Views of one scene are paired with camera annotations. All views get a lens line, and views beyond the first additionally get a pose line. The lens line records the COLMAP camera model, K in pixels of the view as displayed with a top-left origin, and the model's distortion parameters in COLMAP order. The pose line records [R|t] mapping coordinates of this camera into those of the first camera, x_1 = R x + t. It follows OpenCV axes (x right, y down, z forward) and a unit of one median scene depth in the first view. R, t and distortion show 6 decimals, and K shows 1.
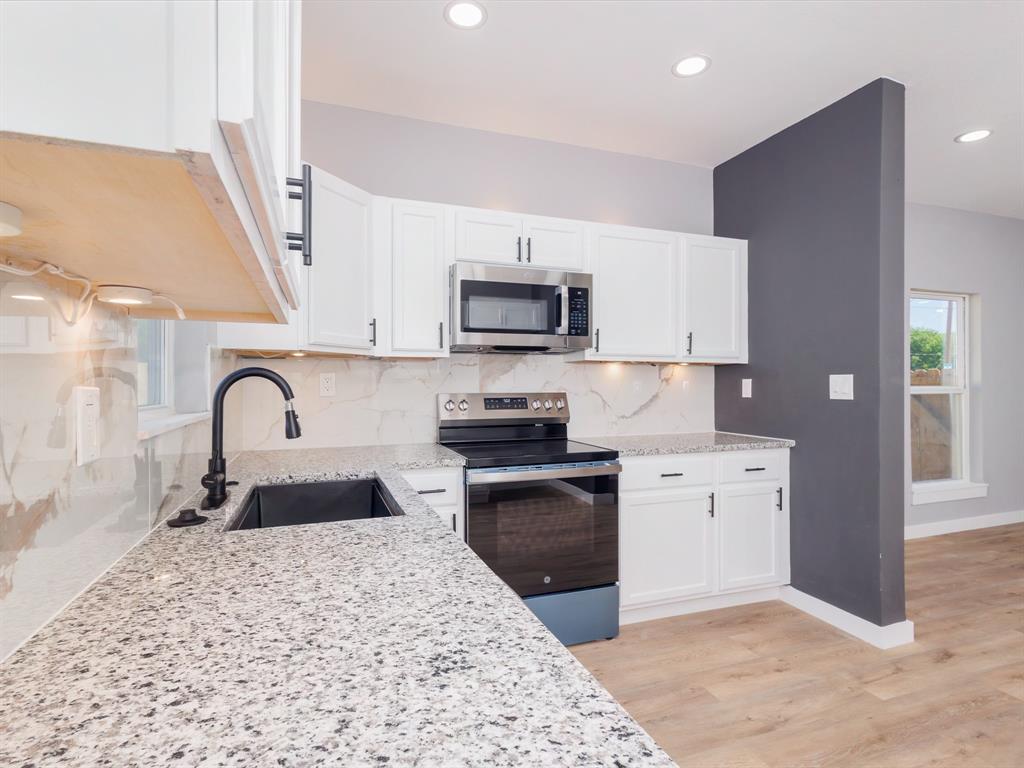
lens RADIAL K [[528.3, 0, 512.3], [0, 528.3, 383.1], [0, 0, 1]] dist [0.011381, -0.002189]
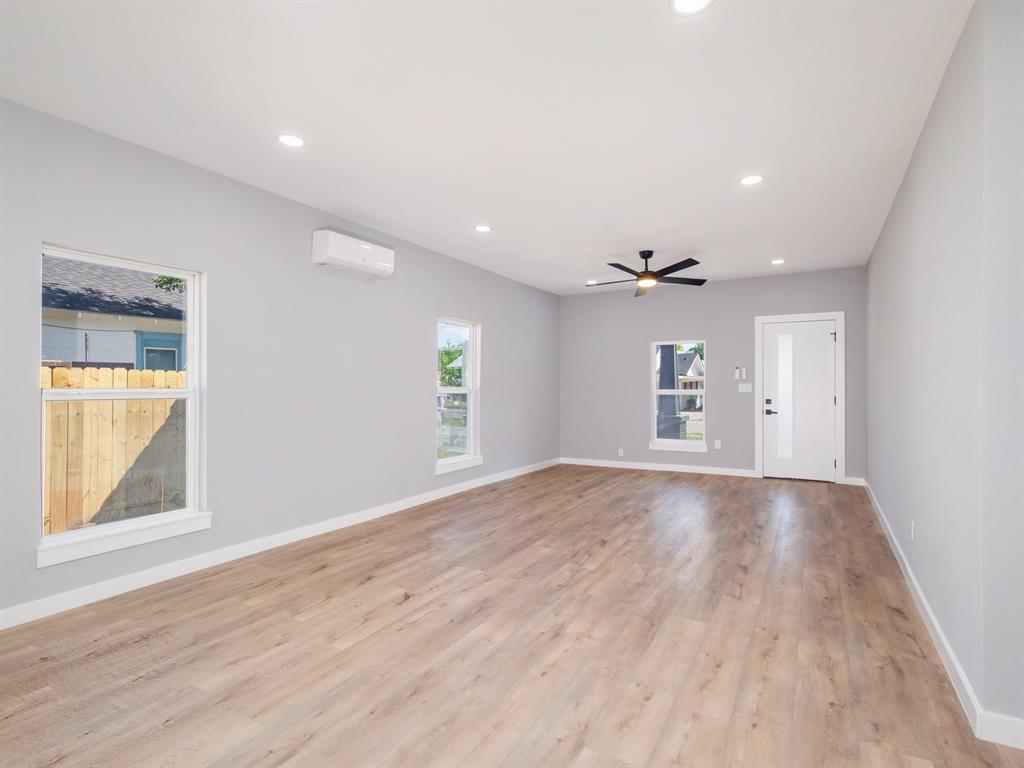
lens RADIAL K [[528.3, 0, 508.0], [0, 528.3, 381.6], [0, 0, 1]] dist [0.011381, -0.002189]
pose [[0.774886, 0.007738, 0.632053, 1.206477], [-0.002658, 0.999956, -0.008983, 0.008897], [-0.632095, 0.005281, 0.774873, 0.196553]]
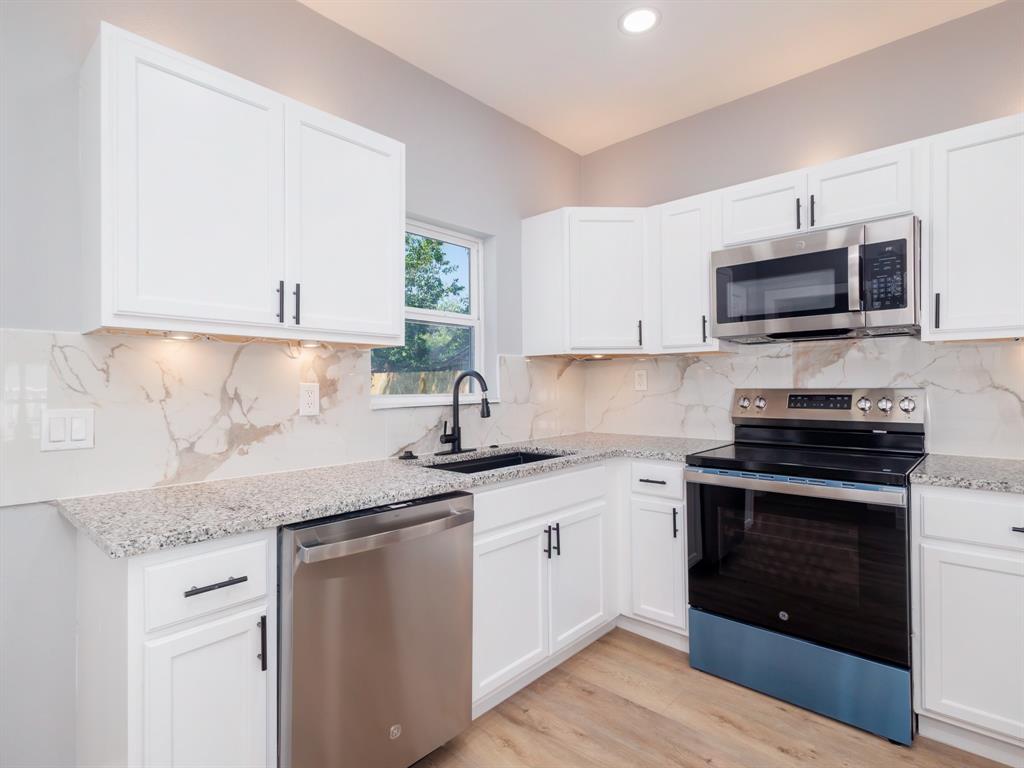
lens RADIAL K [[528.3, 0, 520.7], [0, 528.3, 384.0], [0, 0, 1]] dist [0.011381, -0.002189]
pose [[0.471368, -0.004283, -0.881926, 0.539378], [0.011244, 0.999936, 0.001153, 0.006178], [0.881865, -0.010460, 0.471386, 0.230632]]
